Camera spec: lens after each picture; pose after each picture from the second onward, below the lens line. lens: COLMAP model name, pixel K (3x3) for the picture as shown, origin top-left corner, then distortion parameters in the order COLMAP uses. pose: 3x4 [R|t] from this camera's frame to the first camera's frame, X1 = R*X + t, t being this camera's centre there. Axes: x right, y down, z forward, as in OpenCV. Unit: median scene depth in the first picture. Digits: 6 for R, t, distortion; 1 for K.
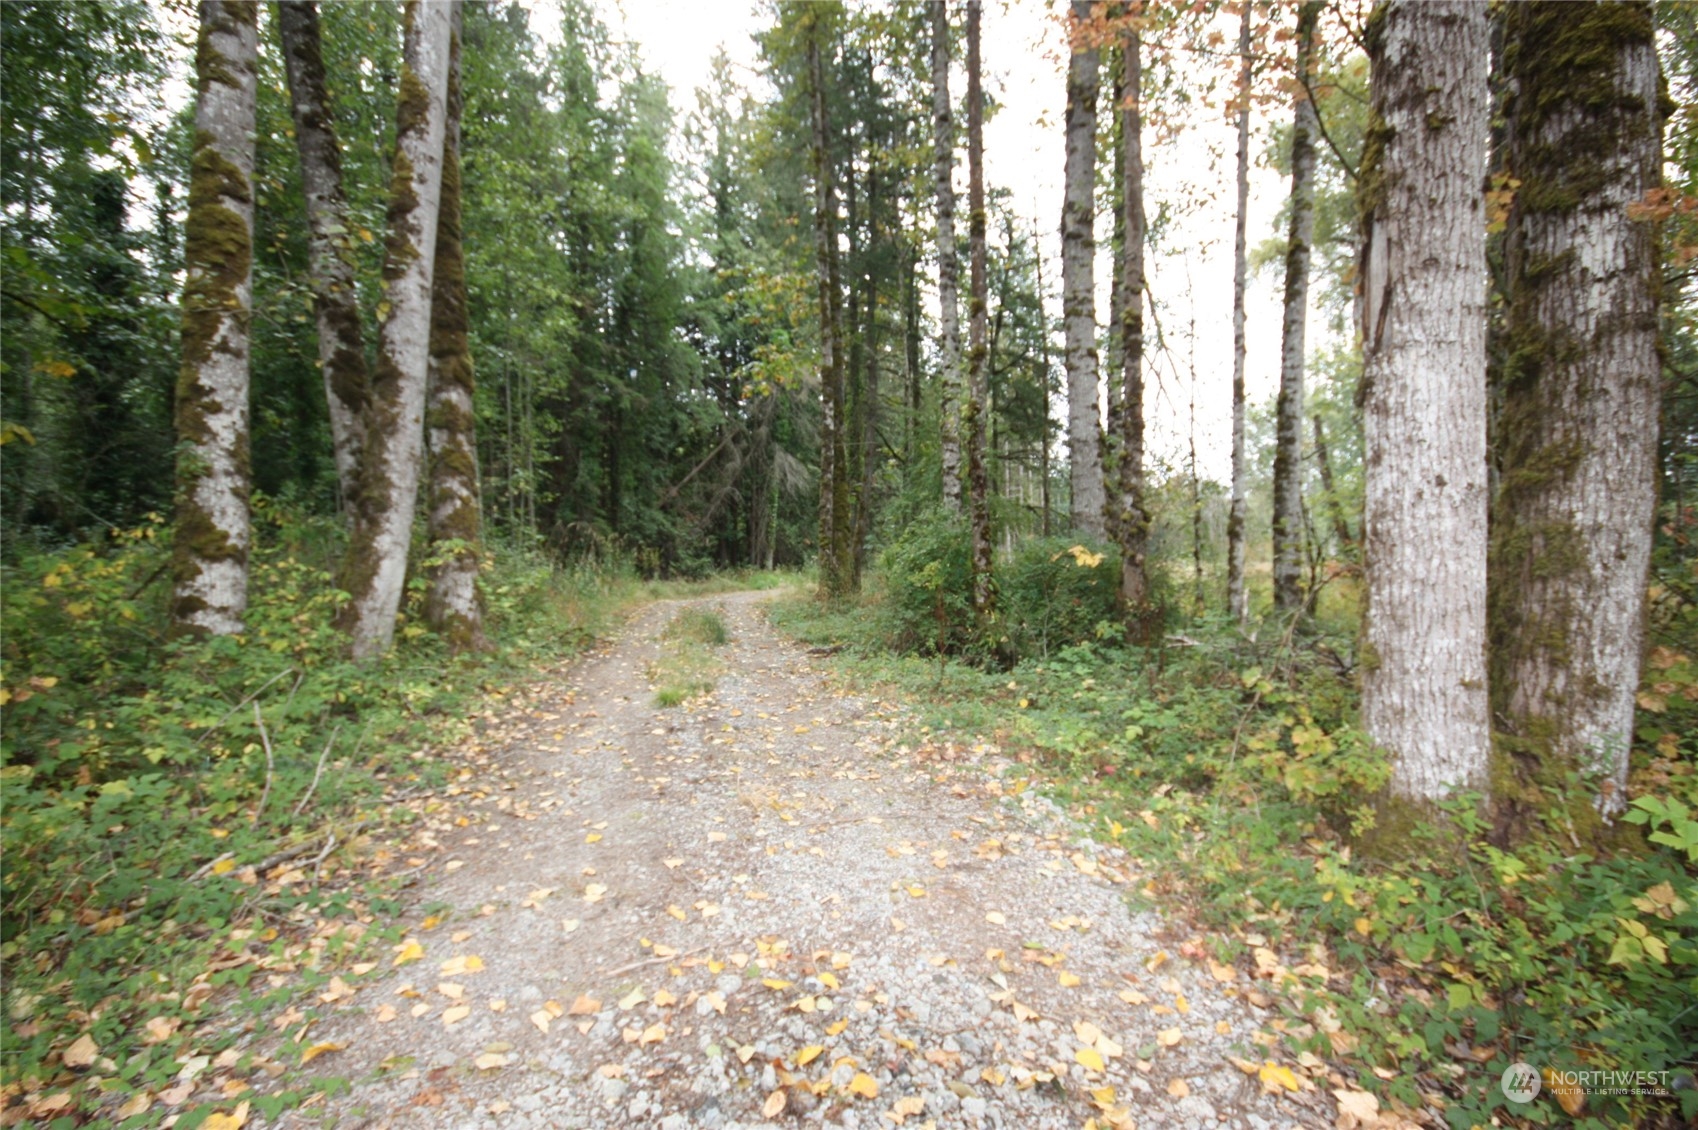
lens RADIAL K [[792.3, 0, 853.3], [0, 792.3, 582.8], [0, 0, 1]] dist [-0.000179, -0.000484]
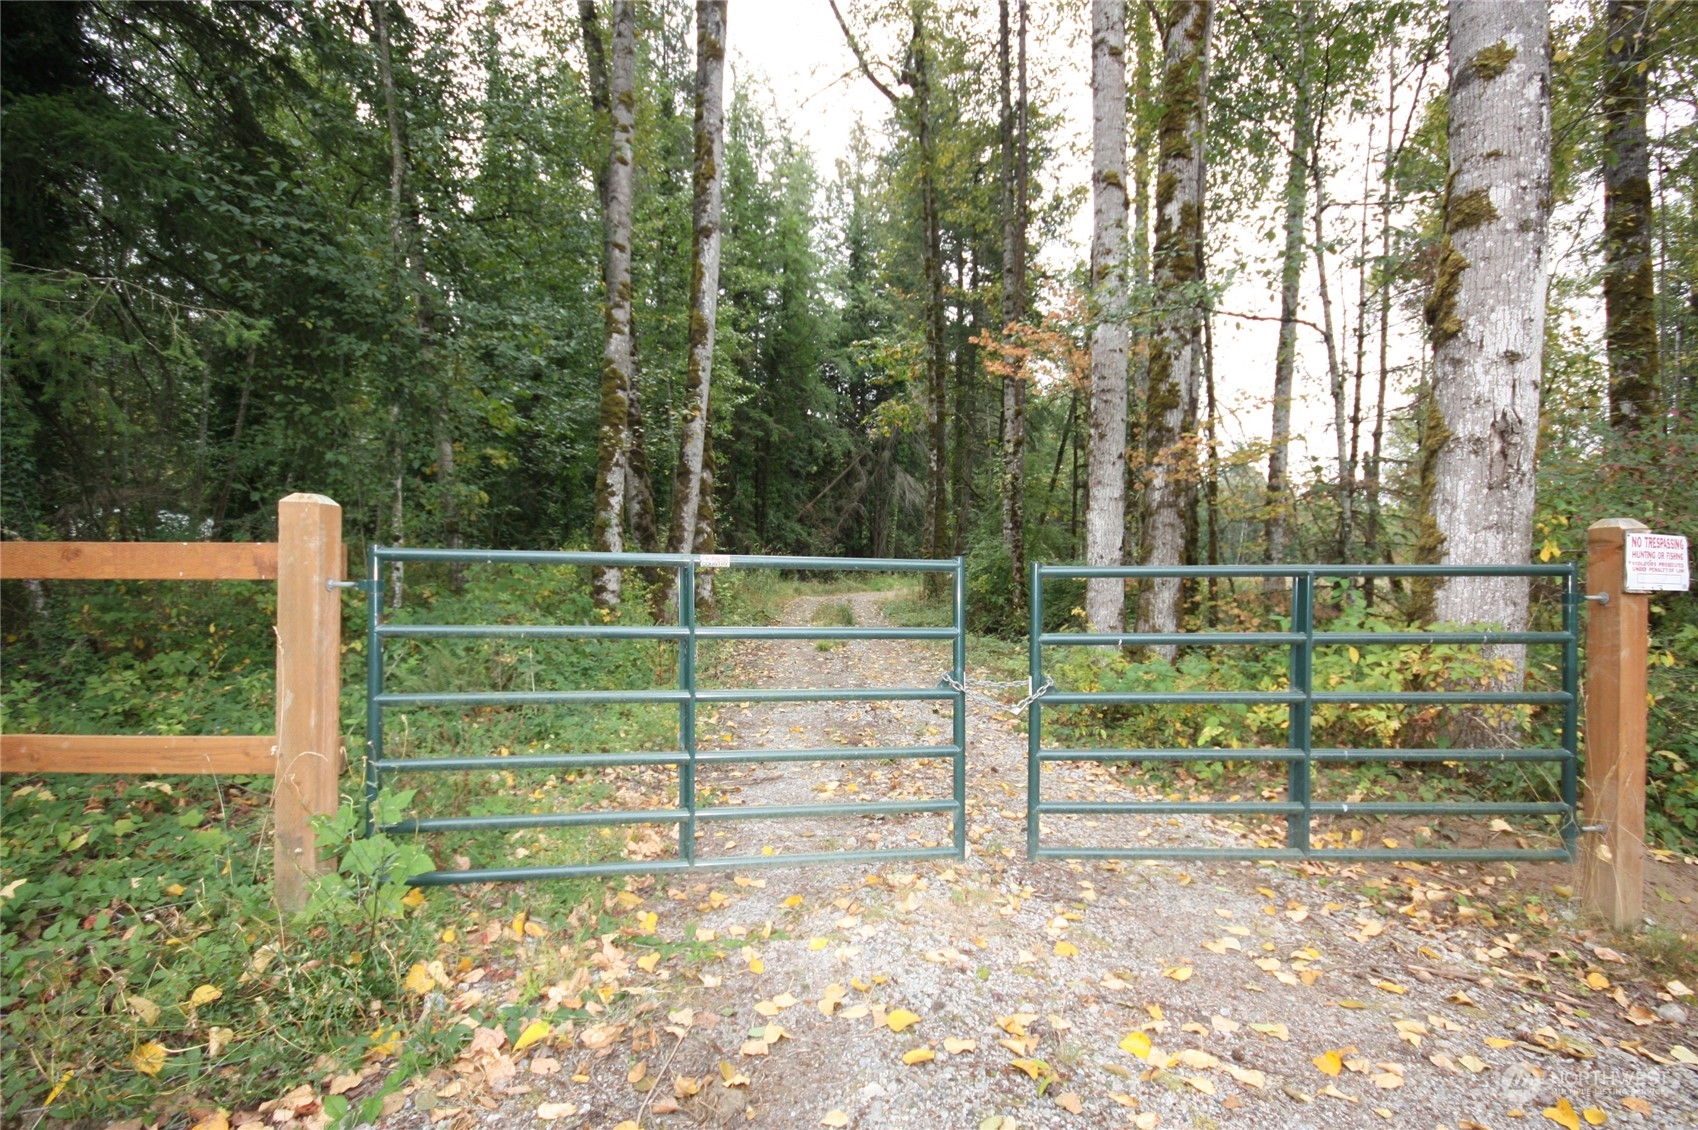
lens RADIAL K [[792.3, 0, 853.3], [0, 792.3, 582.8], [0, 0, 1]] dist [-0.000179, -0.000484]
pose [[0.987808, 0.025116, -0.153637, 0.031725], [-0.025772, 0.999665, -0.002275, -0.000237], [0.153529, 0.006207, 0.988125, -0.223163]]
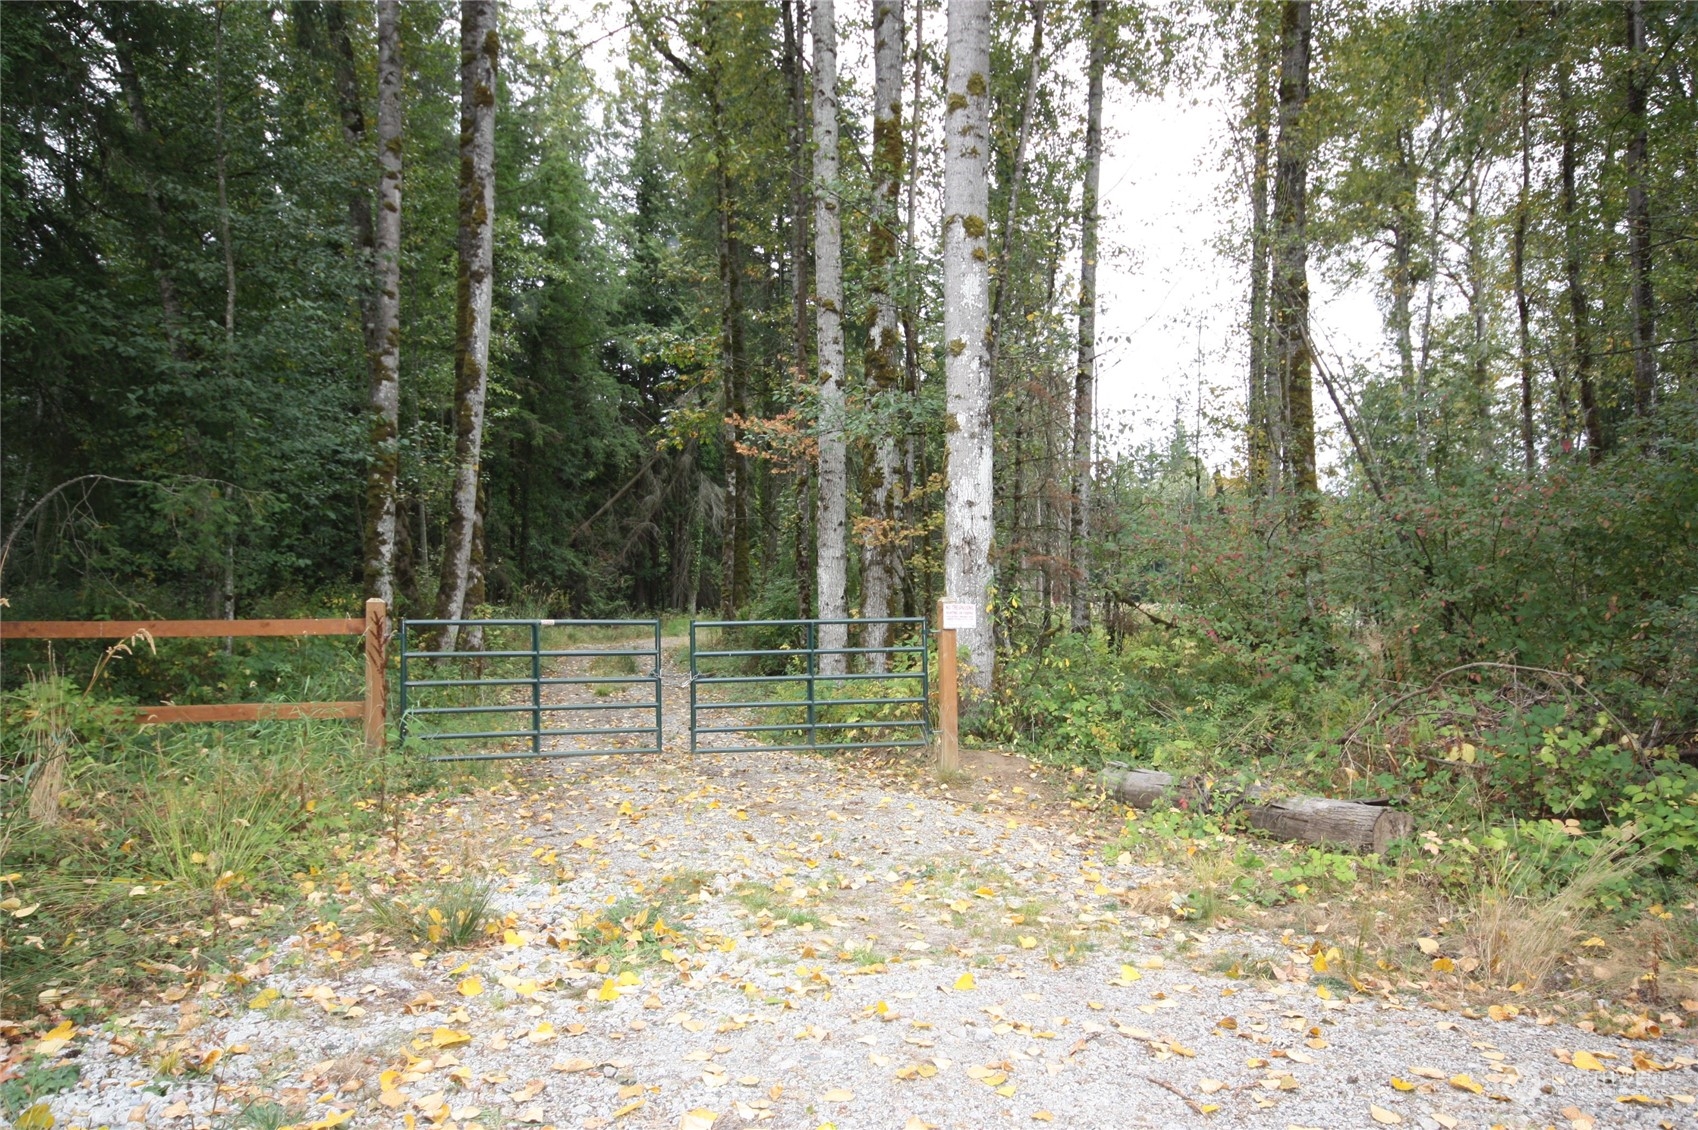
lens RADIAL K [[1188.2, 0, 850.4], [0, 1188.2, 581.4], [0, 0, 1]] dist [0.018208, 0.006950]
pose [[0.999924, 0.008658, 0.008794, 0.088118], [-0.008299, 0.999161, -0.040113, -0.001535], [-0.009134, 0.040037, 0.999156, -0.494466]]
